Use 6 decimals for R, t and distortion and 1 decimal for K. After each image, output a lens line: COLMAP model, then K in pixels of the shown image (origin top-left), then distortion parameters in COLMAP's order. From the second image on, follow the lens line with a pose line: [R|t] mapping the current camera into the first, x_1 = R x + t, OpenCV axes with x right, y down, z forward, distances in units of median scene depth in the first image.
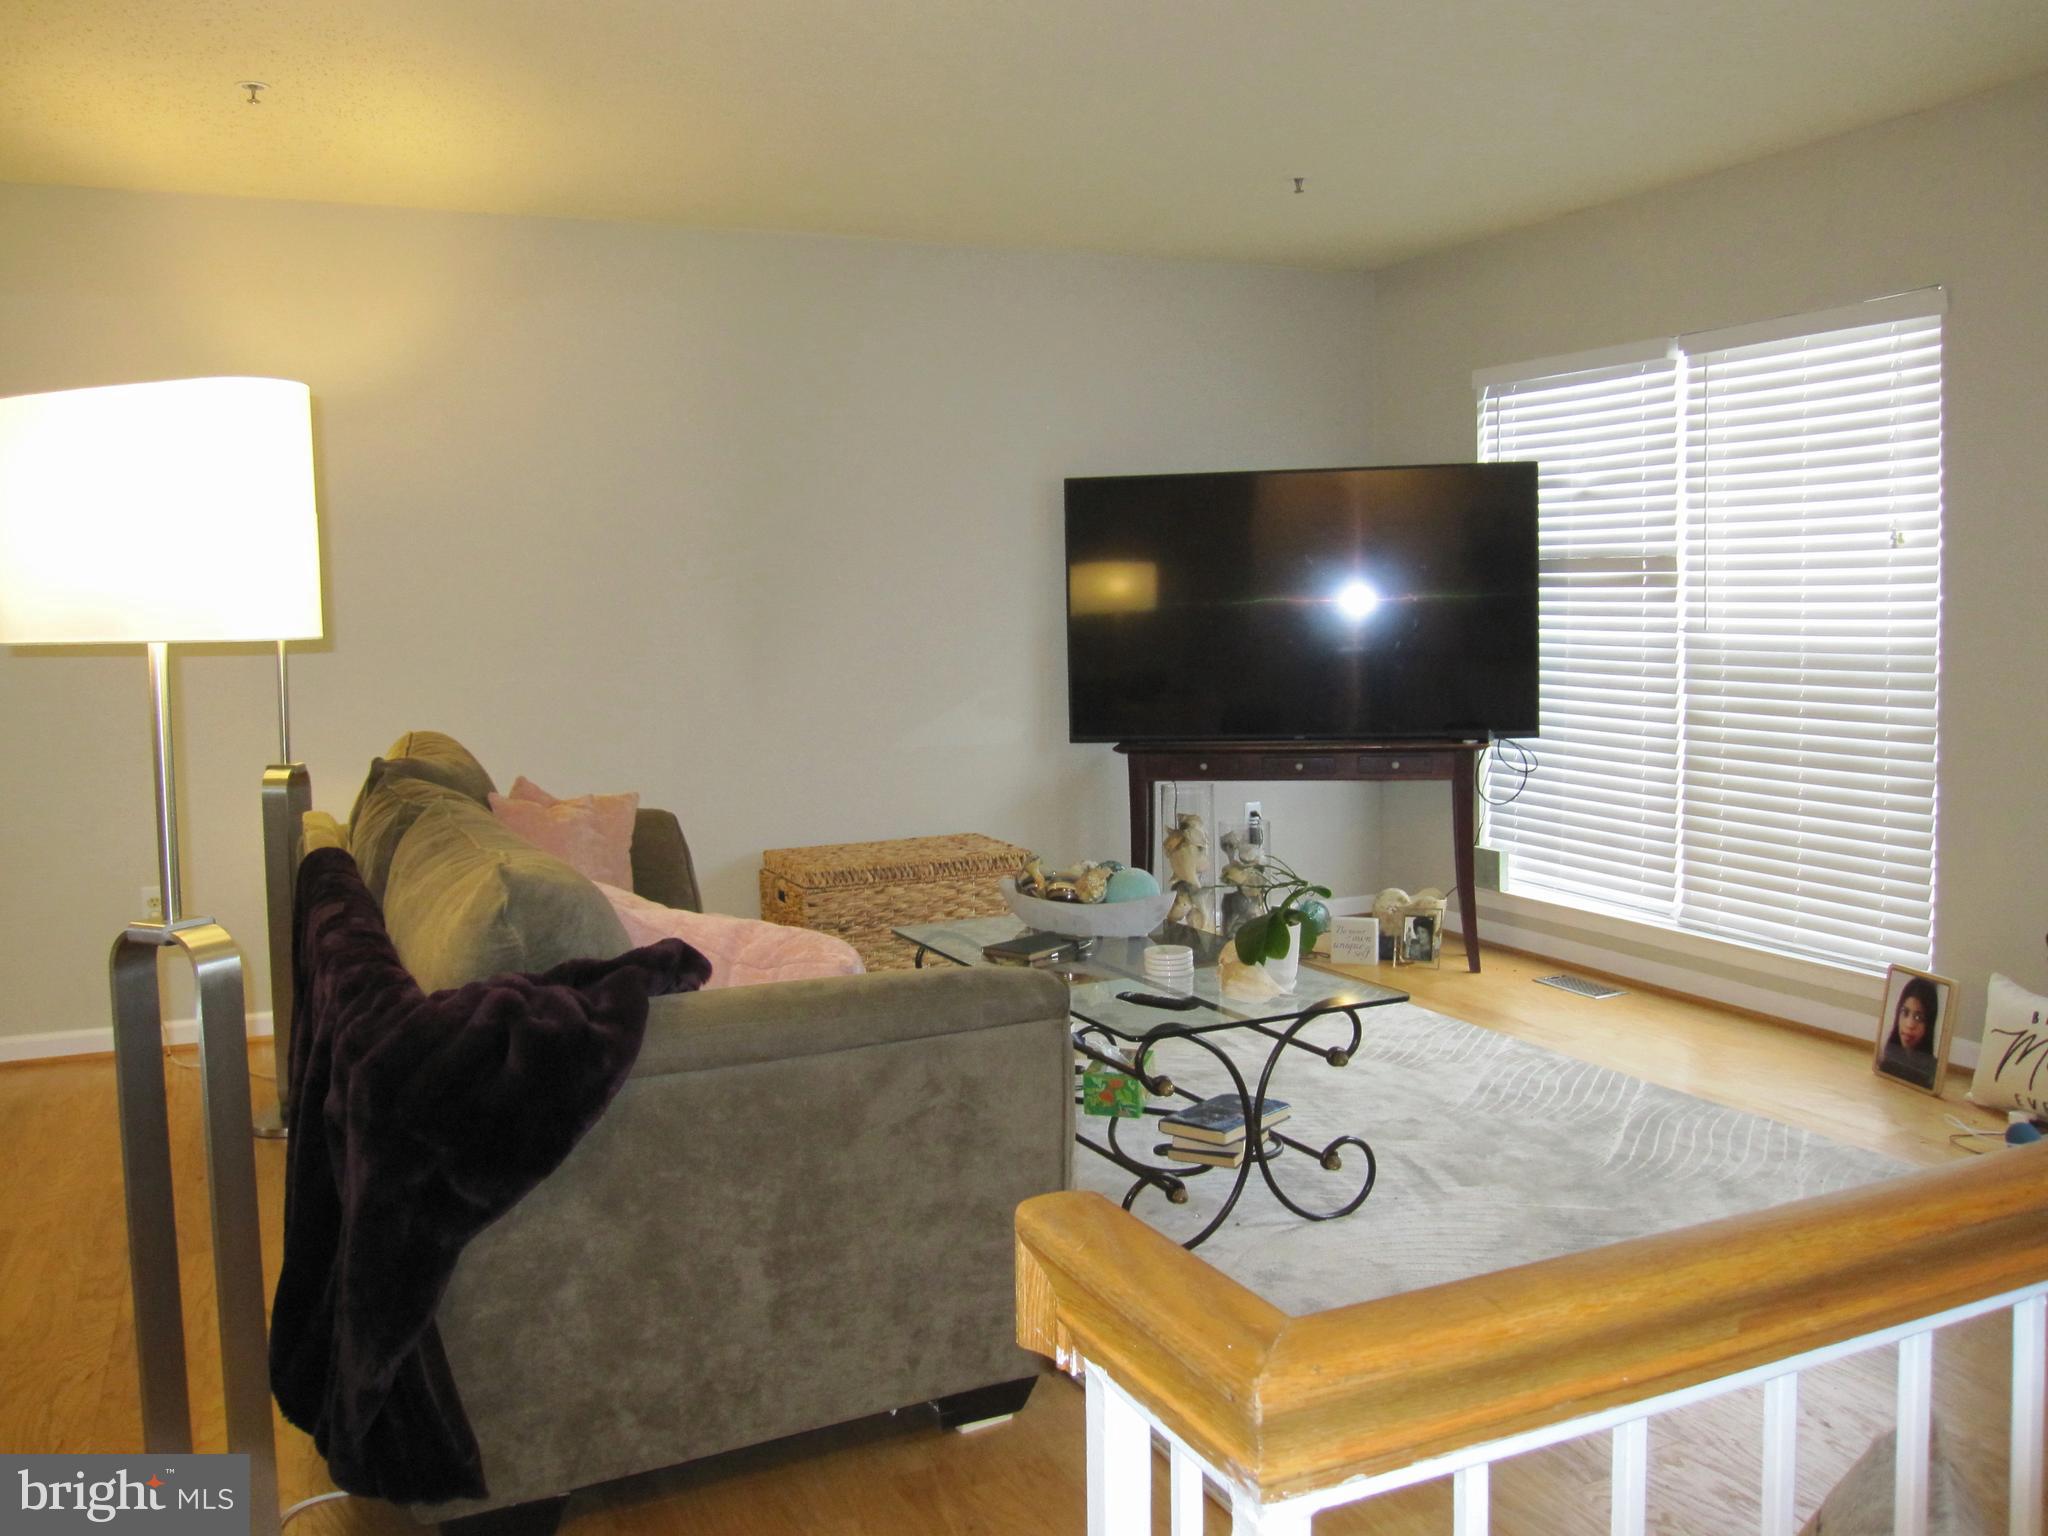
lens RADIAL K [[1700.9, 0, 1024.0], [0, 1700.9, 768.0], [0, 0, 1]] dist [-0.067311, 0.041327]
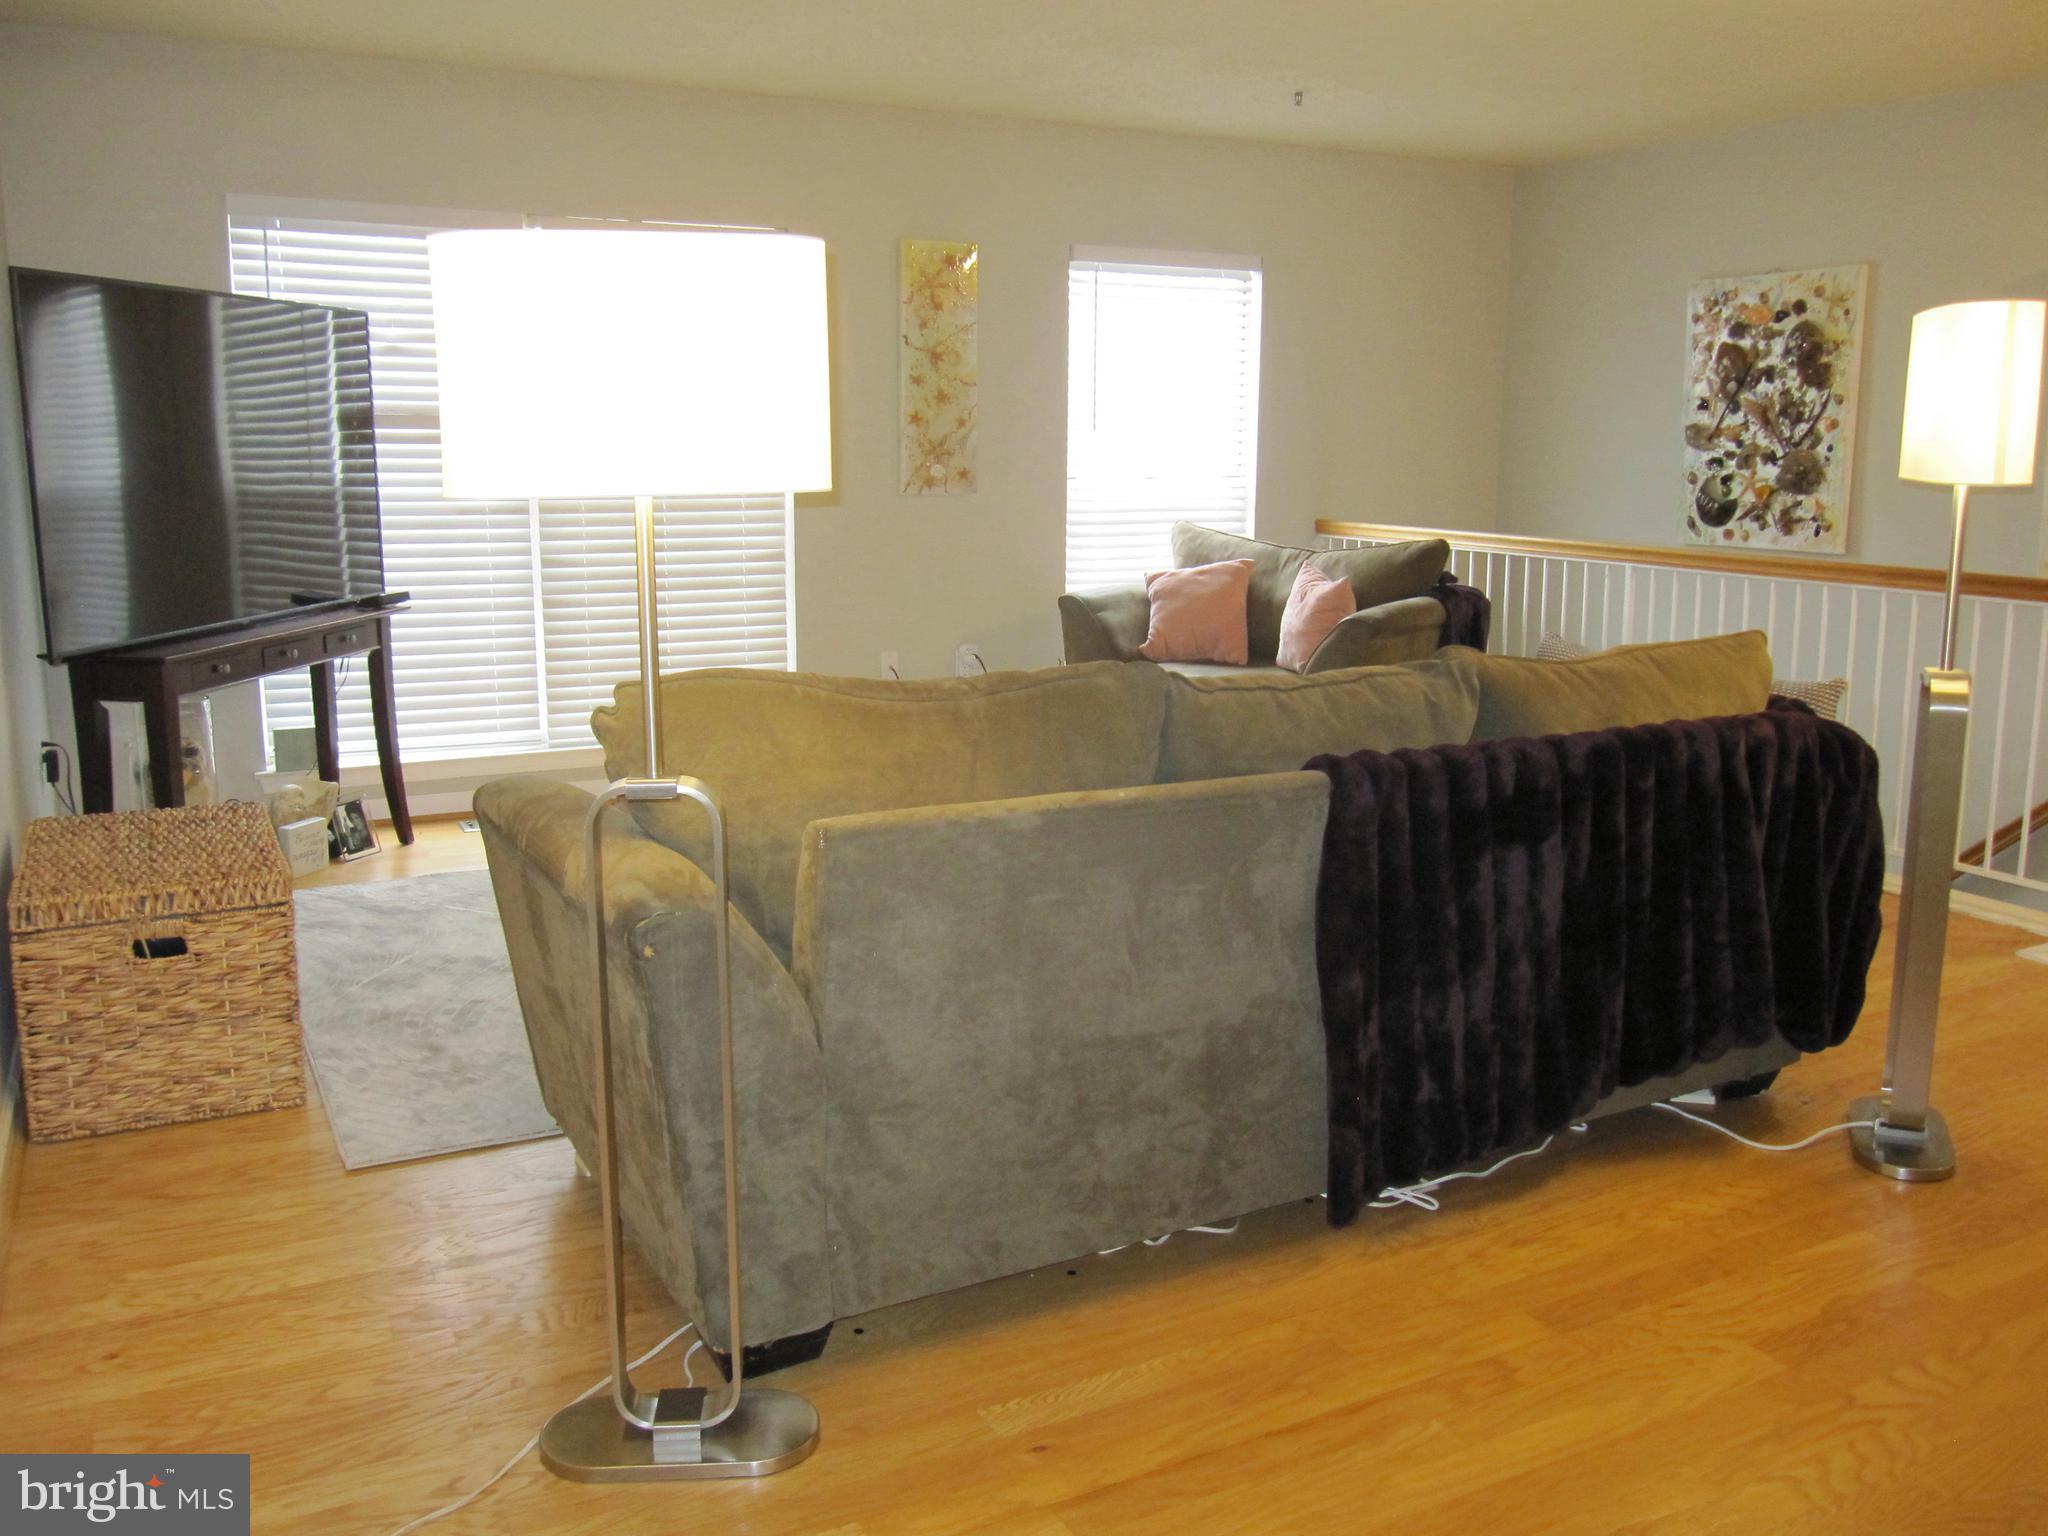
lens RADIAL K [[1700.9, 0, 1024.0], [0, 1700.9, 768.0], [0, 0, 1]] dist [-0.067311, 0.041327]
pose [[-0.055479, -0.171157, 0.983681, -0.750413], [0.092216, 0.980109, 0.175736, -0.063505], [-0.994192, 0.100461, -0.038592, 0.733536]]
